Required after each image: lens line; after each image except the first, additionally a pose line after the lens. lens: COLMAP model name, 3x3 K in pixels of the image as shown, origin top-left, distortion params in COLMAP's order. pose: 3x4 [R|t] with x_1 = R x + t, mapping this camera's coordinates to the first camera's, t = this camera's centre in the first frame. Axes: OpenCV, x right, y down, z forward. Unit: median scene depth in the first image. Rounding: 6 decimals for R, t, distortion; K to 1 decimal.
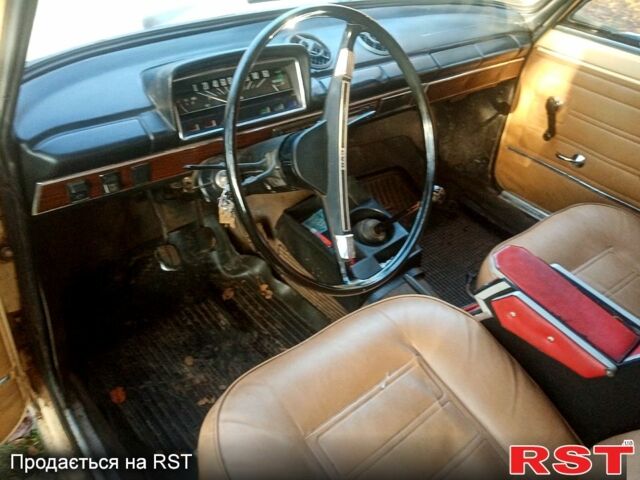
lens RADIAL K [[515.5, 0, 320.0], [0, 515.5, 240.0], [0, 0, 1]] dist [-0.001043, -0.004870]
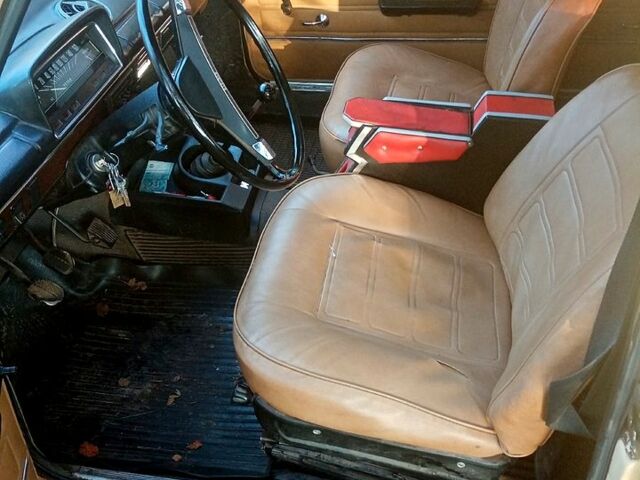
lens RADIAL K [[685.5, 0, 320.0], [0, 685.5, 240.0], [0, 0, 1]] dist [0.022225, 0.005102]
pose [[0.755073, -0.511175, 0.410567, -0.365472], [0.494219, 0.855244, 0.155900, 0.005487], [-0.430827, 0.085194, 0.898404, -0.242889]]
